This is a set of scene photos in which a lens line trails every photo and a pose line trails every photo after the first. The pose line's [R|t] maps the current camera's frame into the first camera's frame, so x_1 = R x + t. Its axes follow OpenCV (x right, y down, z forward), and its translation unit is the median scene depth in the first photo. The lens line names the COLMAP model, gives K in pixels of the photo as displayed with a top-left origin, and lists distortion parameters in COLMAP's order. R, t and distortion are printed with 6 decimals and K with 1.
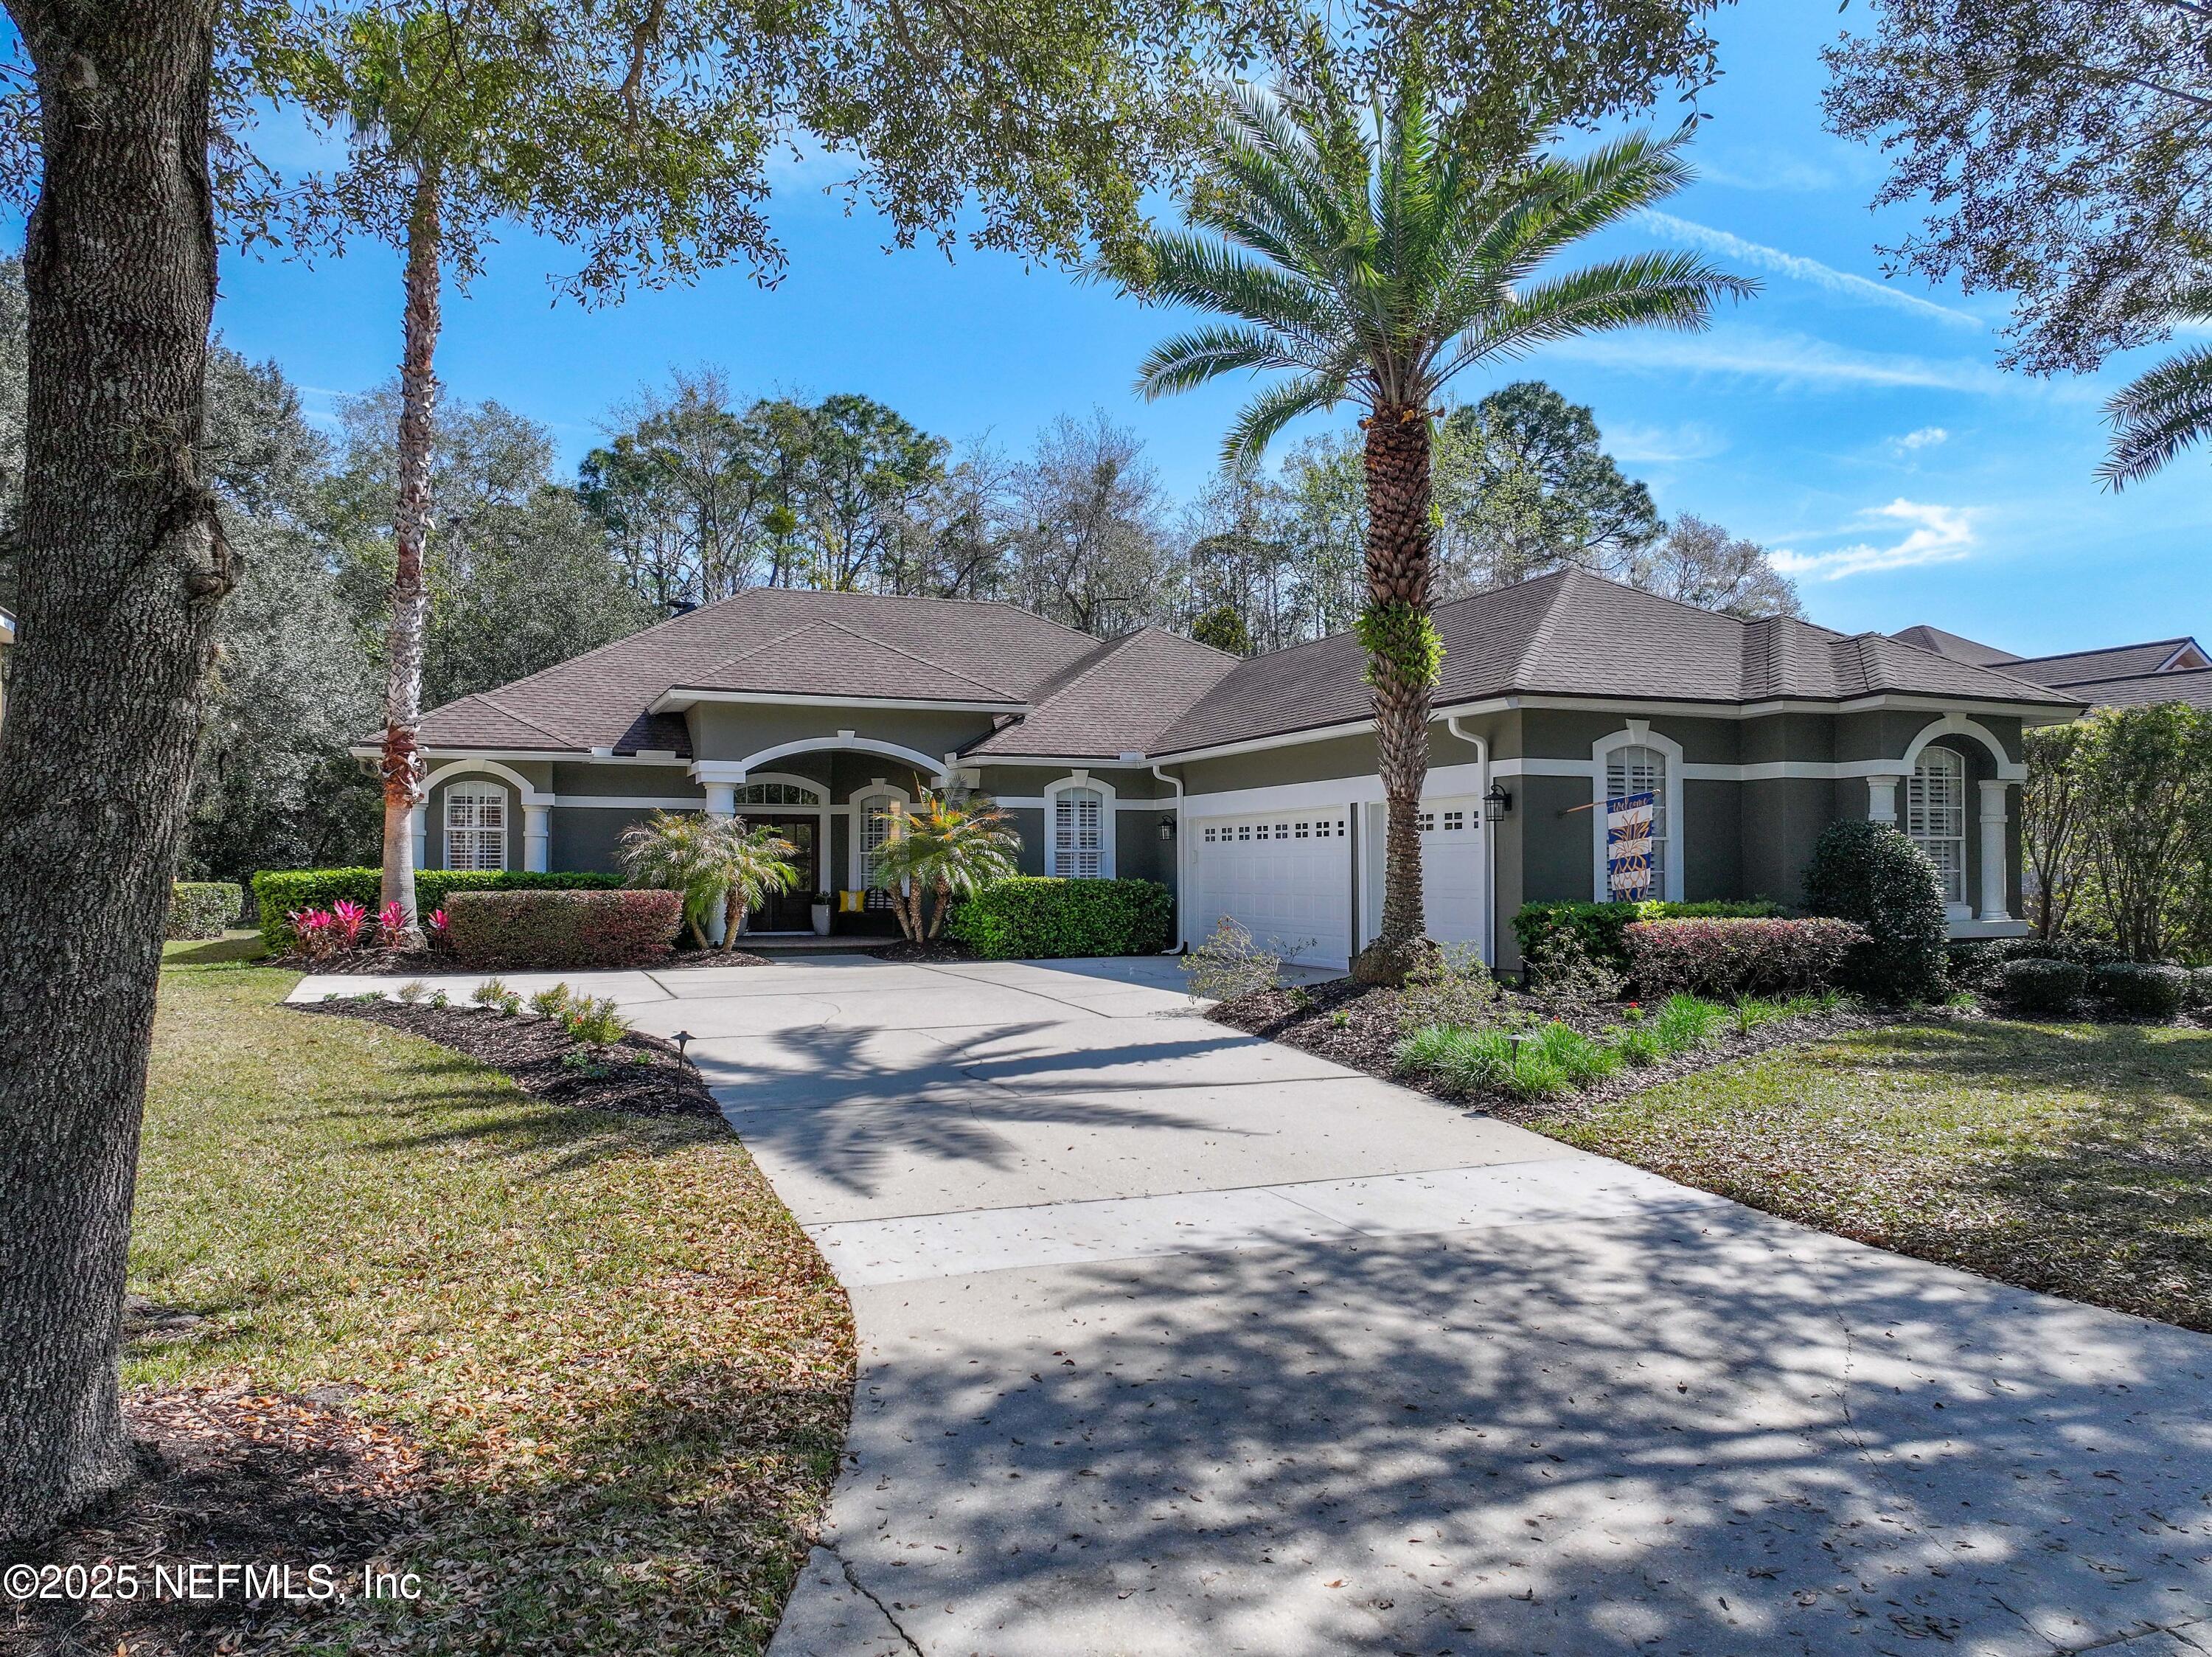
lens RADIAL K [[1521.8, 0, 1117.0], [0, 1521.8, 824.0], [0, 0, 1]] dist [0.012365, -0.001508]
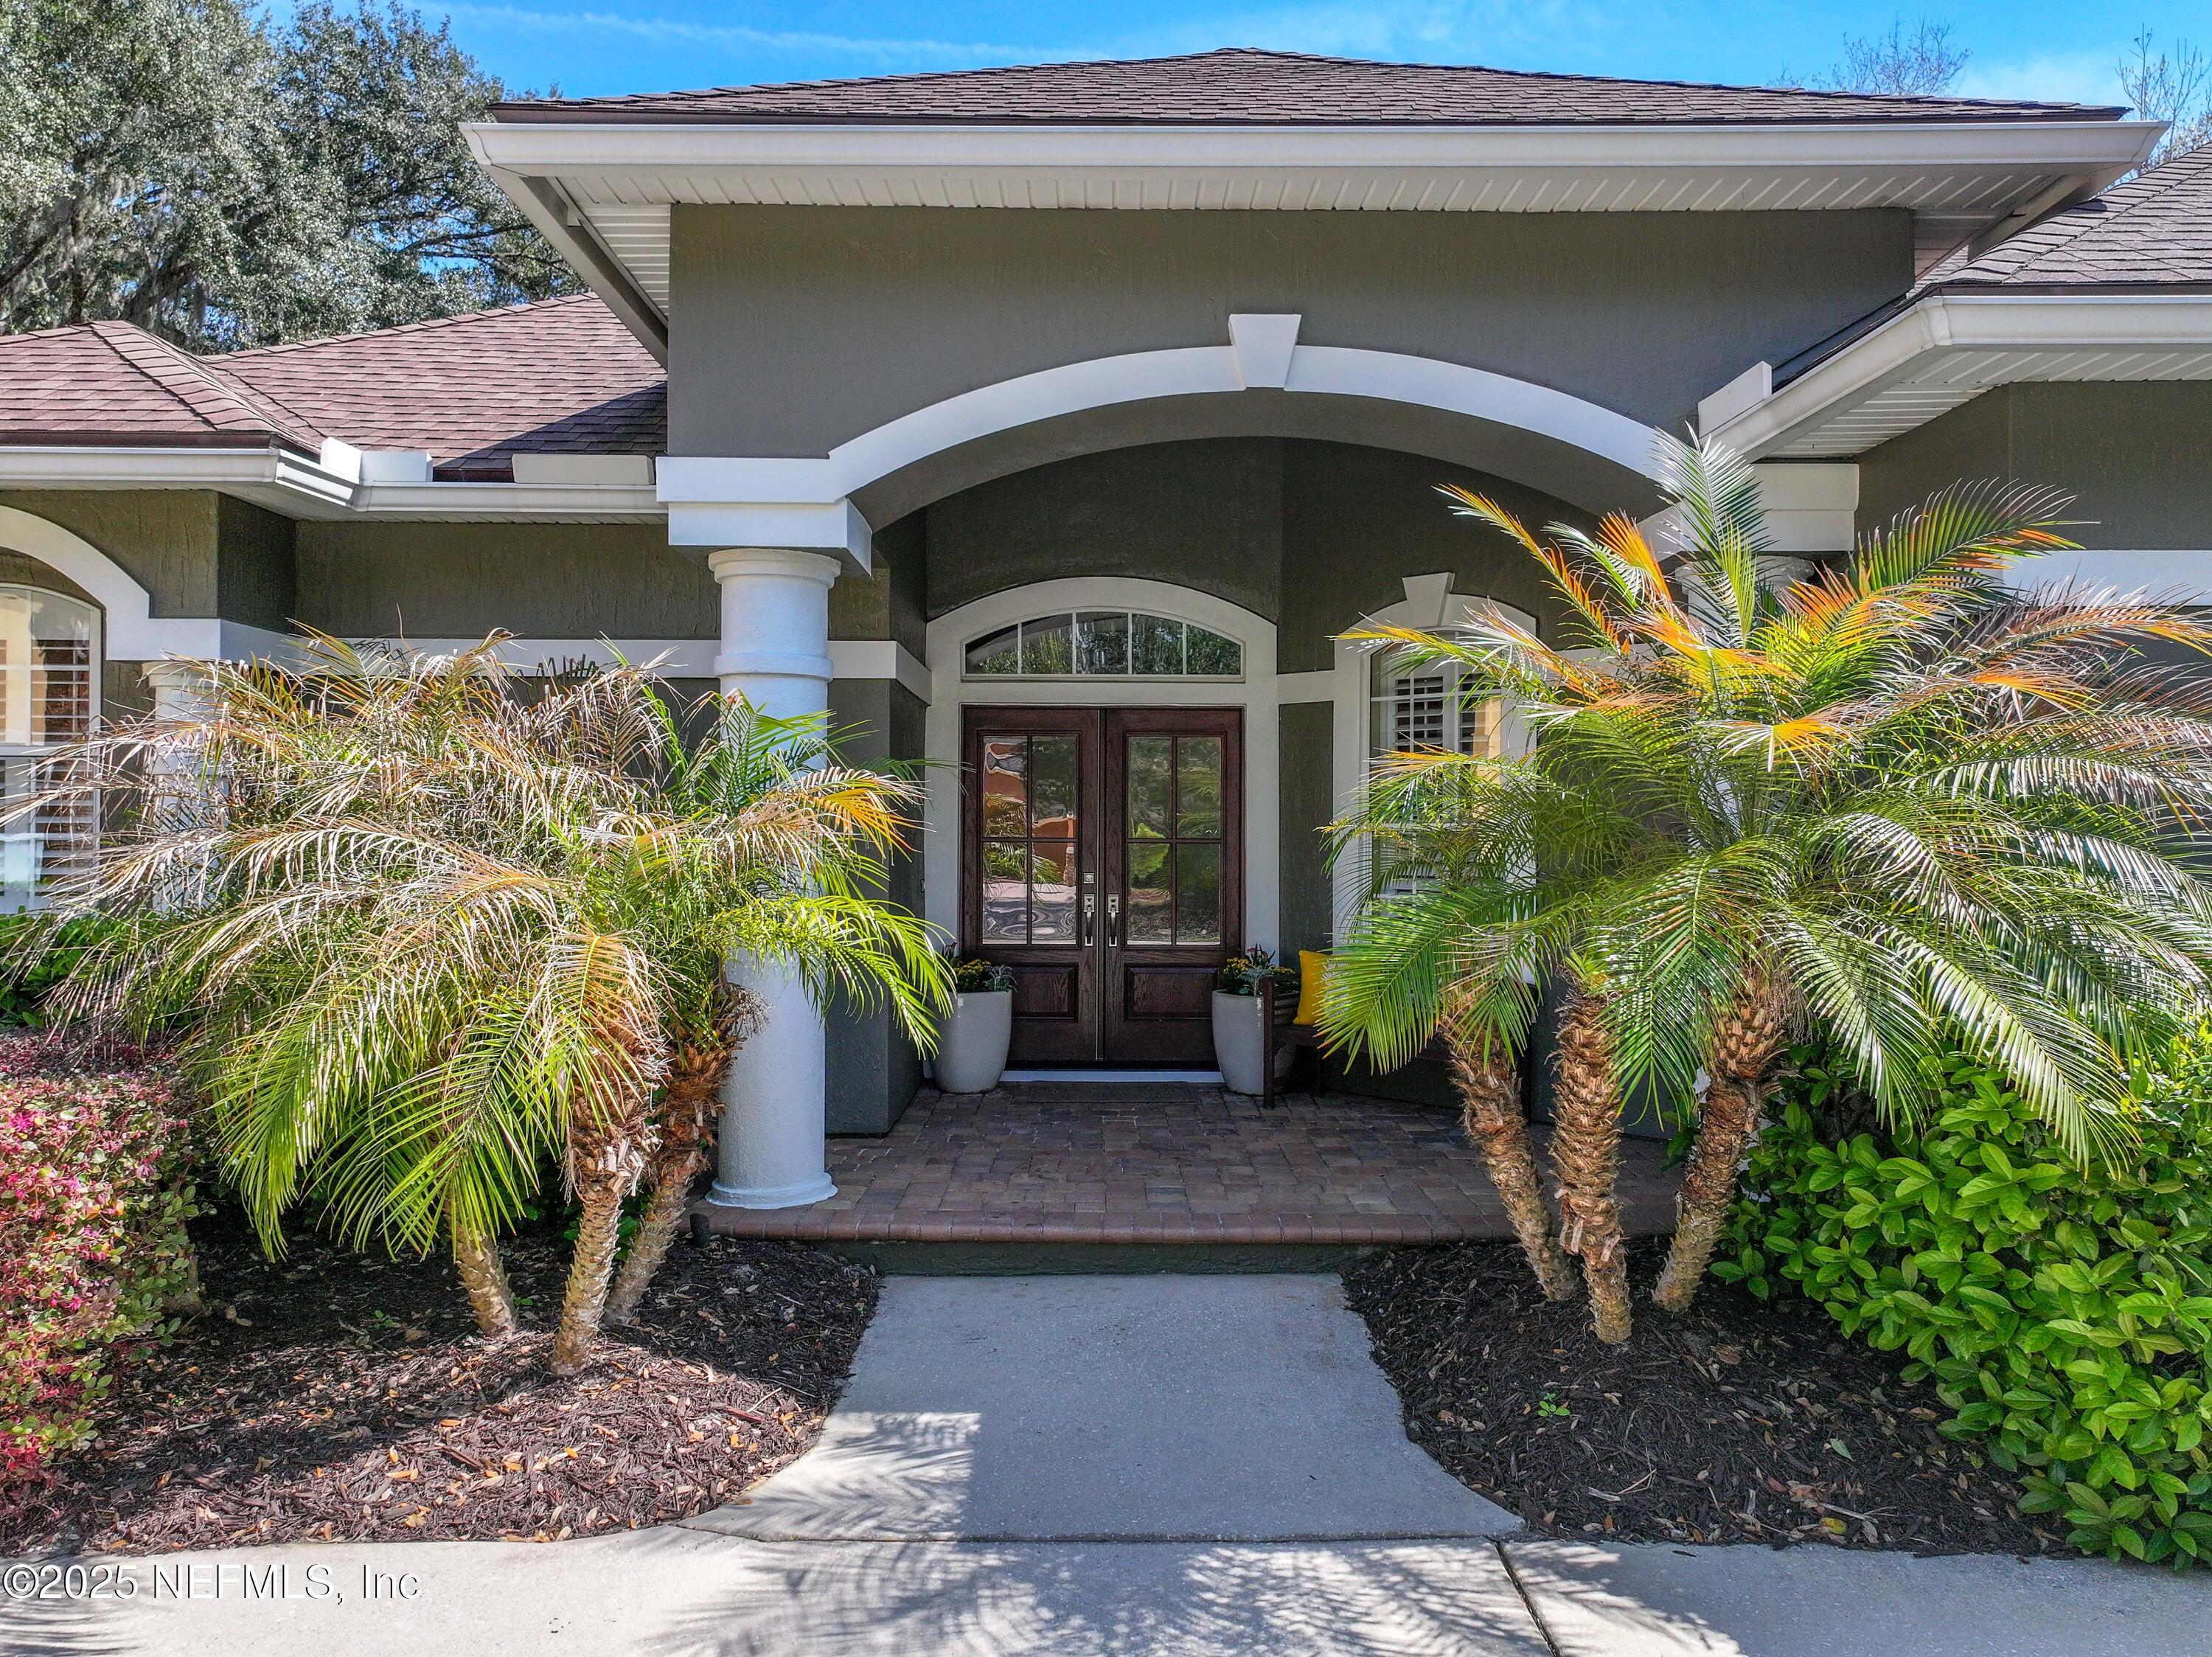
lens RADIAL K [[1521.8, 0, 1117.0], [0, 1521.8, 824.0], [0, 0, 1]] dist [0.012365, -0.001508]
pose [[0.921869, -0.004720, -0.387473, -0.102654], [0.011990, 0.999794, 0.016347, 0.013760], [0.387317, -0.019716, 0.921736, 0.738077]]
